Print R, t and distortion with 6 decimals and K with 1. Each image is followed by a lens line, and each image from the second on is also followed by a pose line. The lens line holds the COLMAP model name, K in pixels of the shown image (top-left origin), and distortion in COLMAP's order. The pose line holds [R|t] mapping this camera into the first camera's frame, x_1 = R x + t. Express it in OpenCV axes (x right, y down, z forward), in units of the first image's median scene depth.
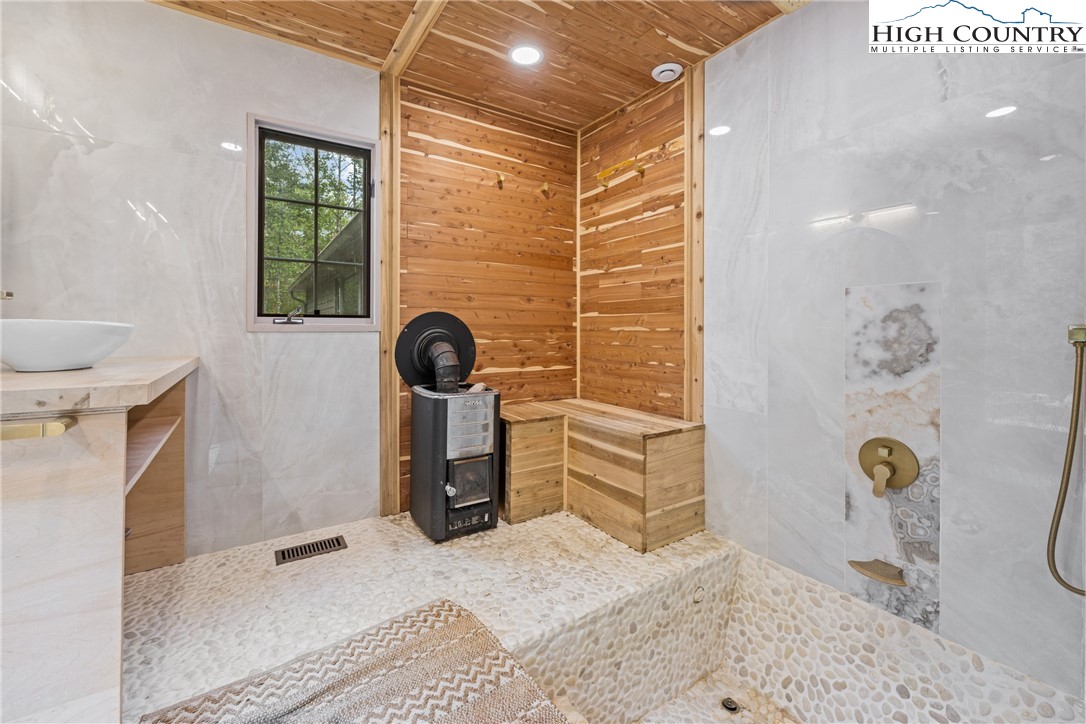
lens RADIAL K [[445.3, 0, 535.3], [0, 445.3, 317.8], [0, 0, 1]] dist [-0.000383, -0.000267]
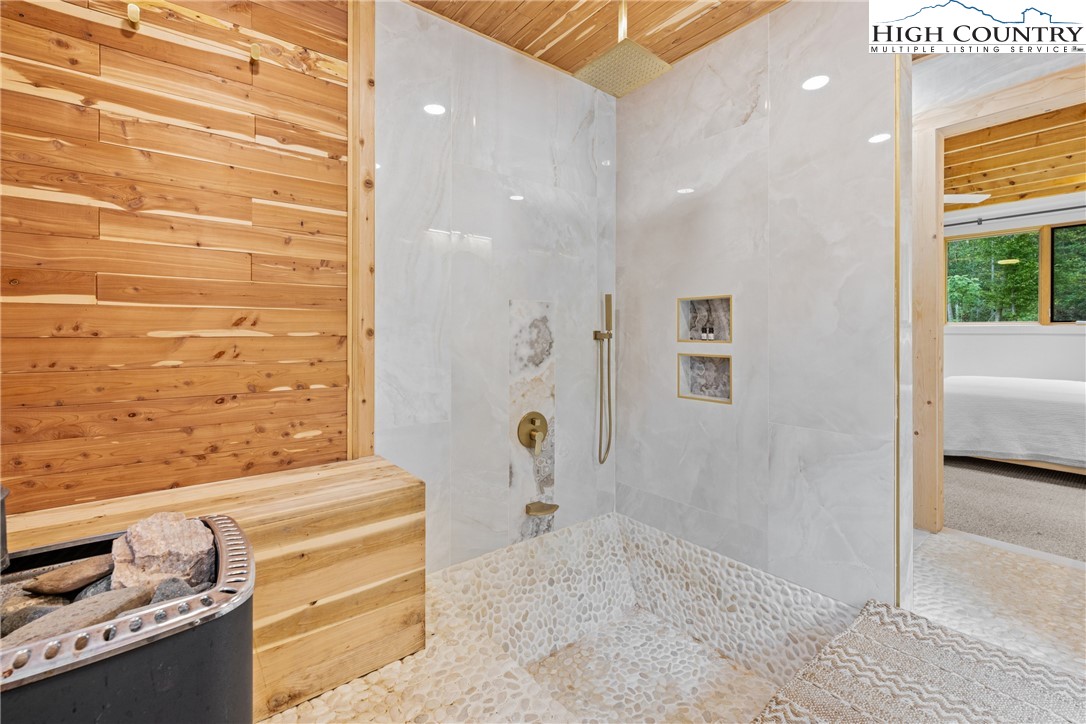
lens RADIAL K [[466.8, 0, 544.3], [0, 466.8, 330.6], [0, 0, 1]] dist [-0.001072, -0.000604]
pose [[-0.094728, 0.008289, 0.995469, -0.532023], [-0.019984, 0.999748, -0.010226, 0.026193], [-0.995303, -0.020862, -0.094538, 0.903441]]
